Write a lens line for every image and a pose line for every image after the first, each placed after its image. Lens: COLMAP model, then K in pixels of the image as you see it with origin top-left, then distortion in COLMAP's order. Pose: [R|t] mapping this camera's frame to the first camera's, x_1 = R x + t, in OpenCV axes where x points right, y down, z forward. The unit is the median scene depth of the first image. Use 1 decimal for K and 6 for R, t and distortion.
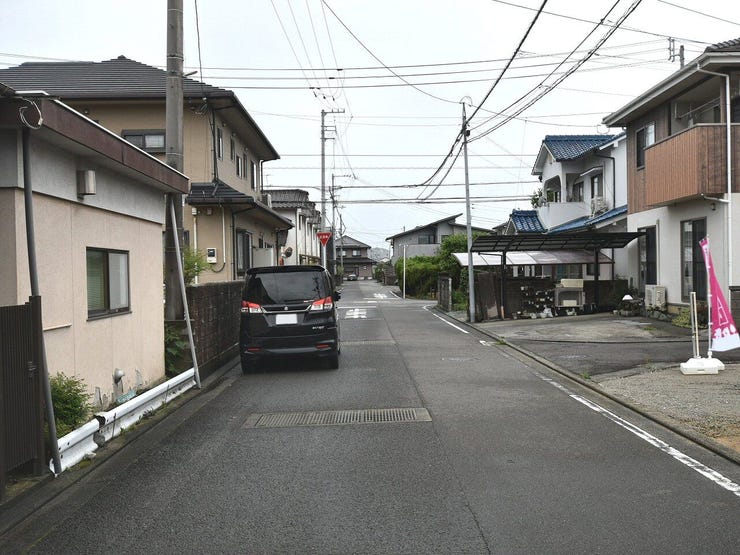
lens RADIAL K [[844.5, 0, 385.8], [0, 844.5, 280.6], [0, 0, 1]] dist [0.004278, -0.006854]
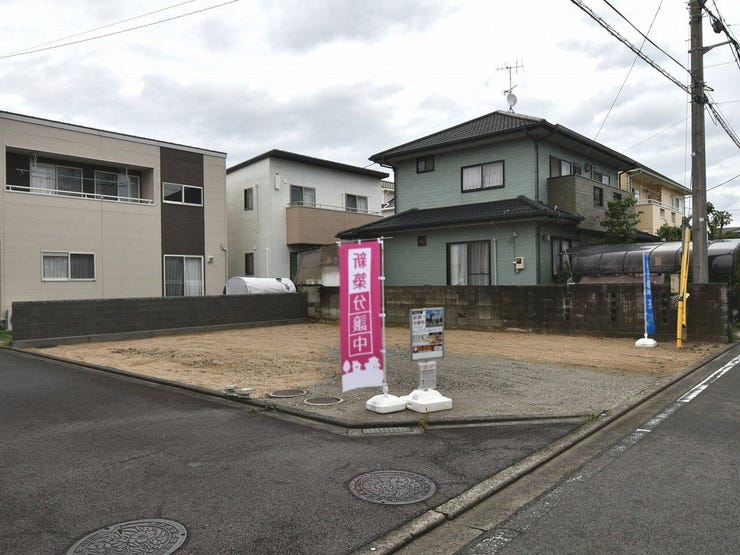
lens RADIAL K [[560.8, 0, 387.2], [0, 560.8, 278.9], [0, 0, 1]] dist [-0.001853, -0.004515]
pose [[-0.750429, 0.031464, 0.660202, 0.025979], [0.036030, 0.999328, -0.006672, -0.007878], [-0.659969, 0.018780, -0.751058, 0.950070]]
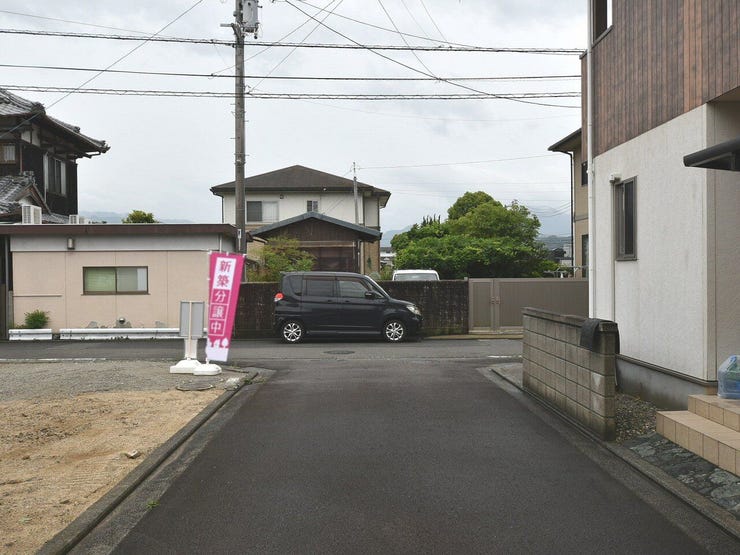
lens RADIAL K [[844.5, 0, 385.8], [0, 844.5, 280.6], [0, 0, 1]] dist [0.004278, -0.006854]
pose [[0.019381, 0.024984, -0.999500, 1.004365], [-0.002882, 0.999685, 0.024933, -0.028469], [0.999808, 0.002397, 0.019447, 0.829131]]
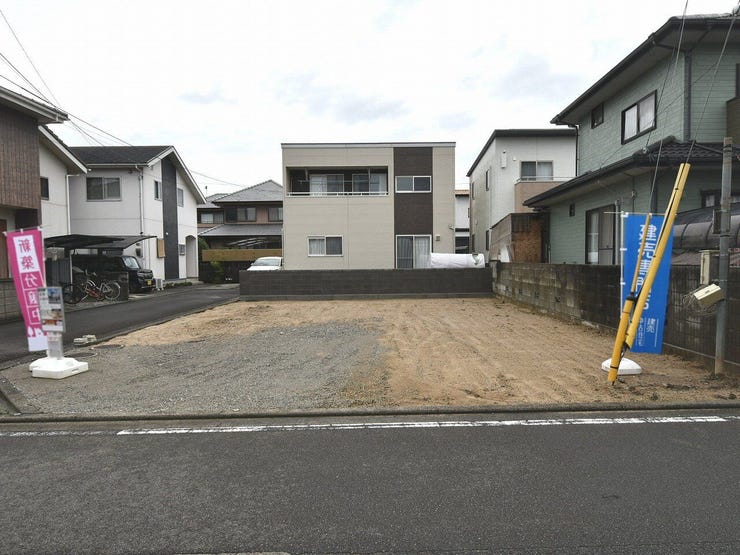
lens RADIAL K [[480.7, 0, 385.6], [0, 480.7, 283.7], [0, 0, 1]] dist [-0.000876, -0.004273]
pose [[0.005847, -0.032907, 0.999441, -0.098948], [0.023292, 0.999192, 0.032762, 0.001191], [-0.999712, 0.023088, 0.006608, 0.426926]]
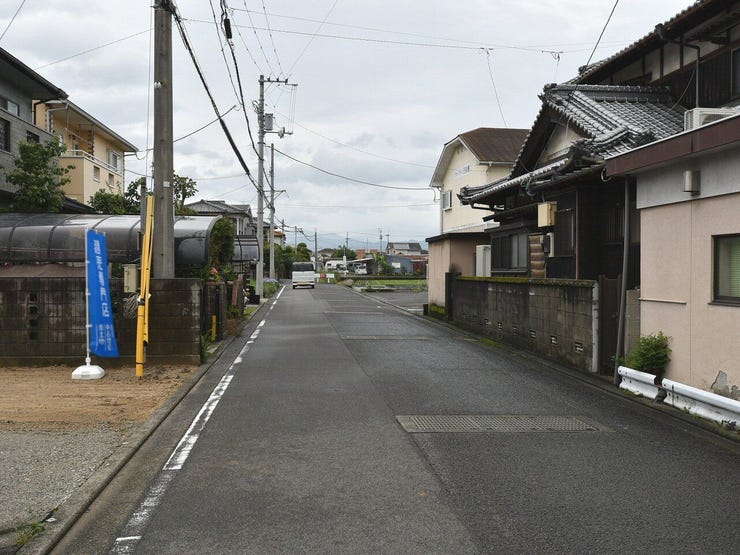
lens RADIAL K [[844.5, 0, 385.8], [0, 844.5, 280.6], [0, 0, 1]] dist [0.004278, -0.006854]
pose [[-0.996459, 0.016015, -0.082545, 0.065662], [0.013920, 0.999568, 0.025889, -0.006994], [0.082924, 0.024648, -0.996251, 0.894277]]
